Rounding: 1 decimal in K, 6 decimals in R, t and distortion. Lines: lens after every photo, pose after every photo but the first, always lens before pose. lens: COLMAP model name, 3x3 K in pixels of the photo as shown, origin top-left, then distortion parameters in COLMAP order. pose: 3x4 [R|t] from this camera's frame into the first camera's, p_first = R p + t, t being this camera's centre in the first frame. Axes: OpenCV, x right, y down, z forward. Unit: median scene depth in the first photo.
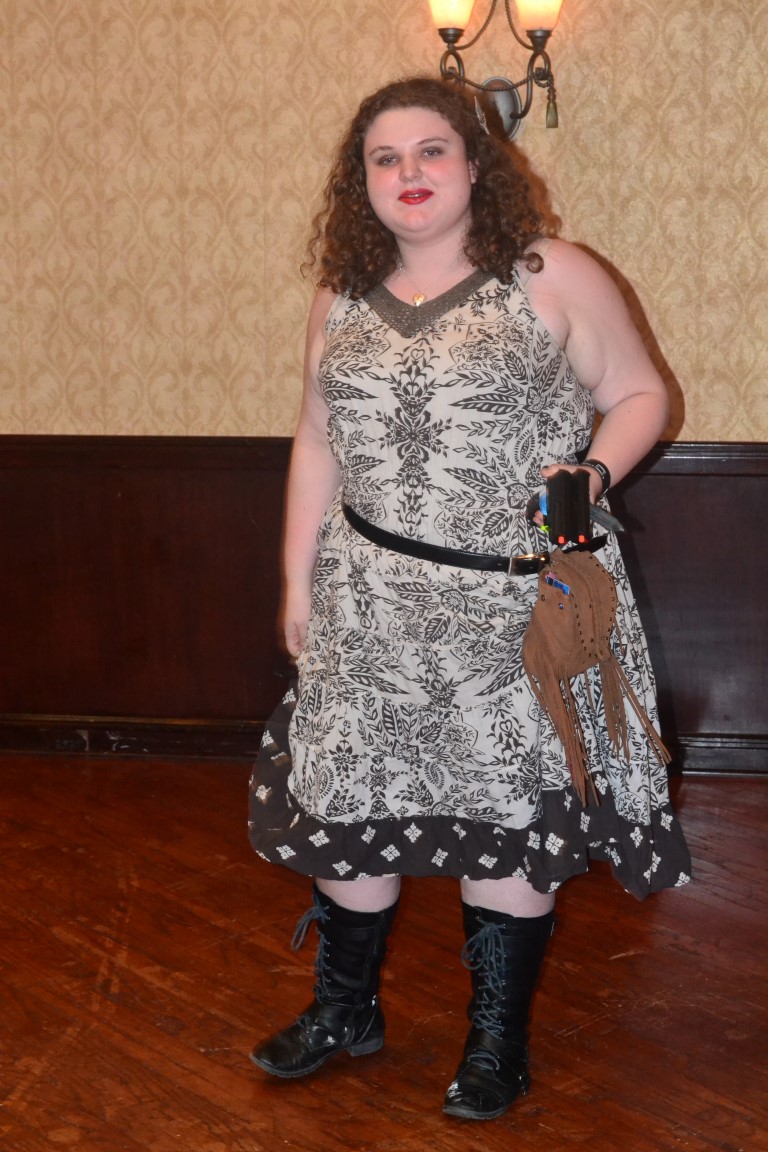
lens RADIAL K [[2140.8, 0, 384.0], [0, 2140.8, 576.0], [0, 0, 1]] dist [-0.006257, 0.185747]
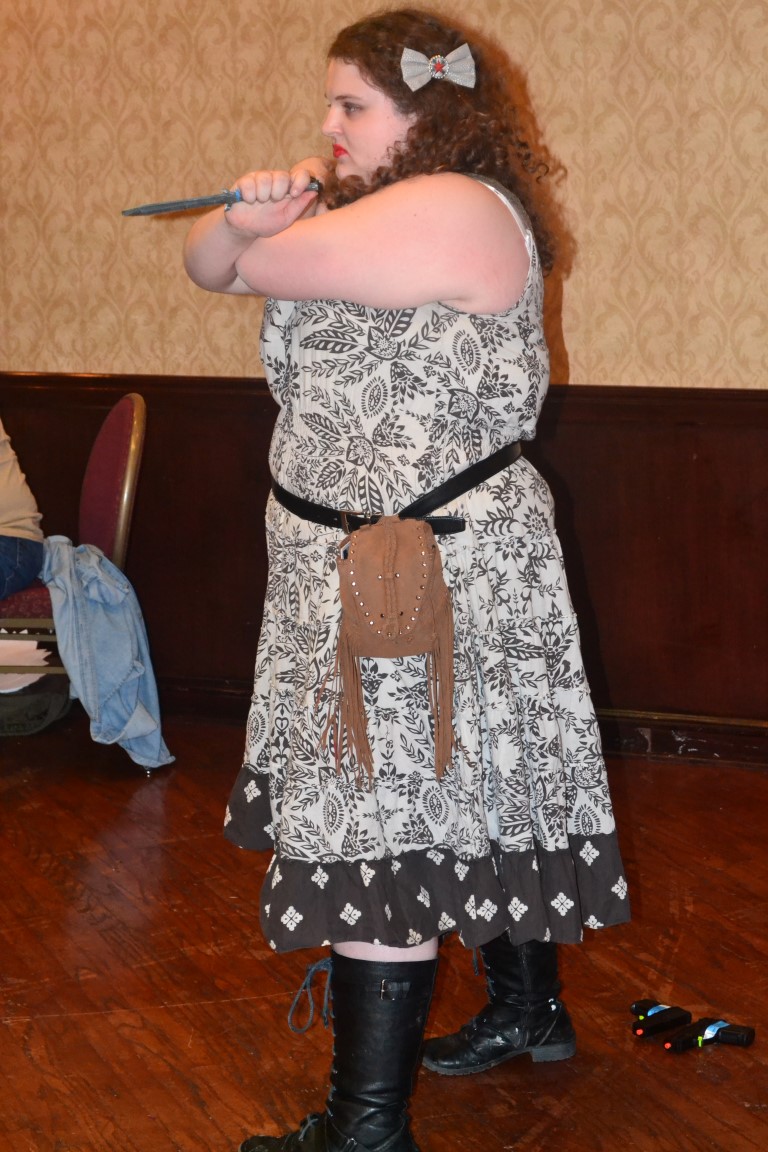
lens RADIAL K [[2492.7, 0, 384.0], [0, 2492.7, 576.0], [0, 0, 1]] dist [0.001727, -0.287083]
pose [[0.967927, 0.033259, -0.249021, 0.236277], [-0.030822, 0.999431, 0.013680, 0.003075], [0.249335, -0.005566, 0.968401, -0.023624]]
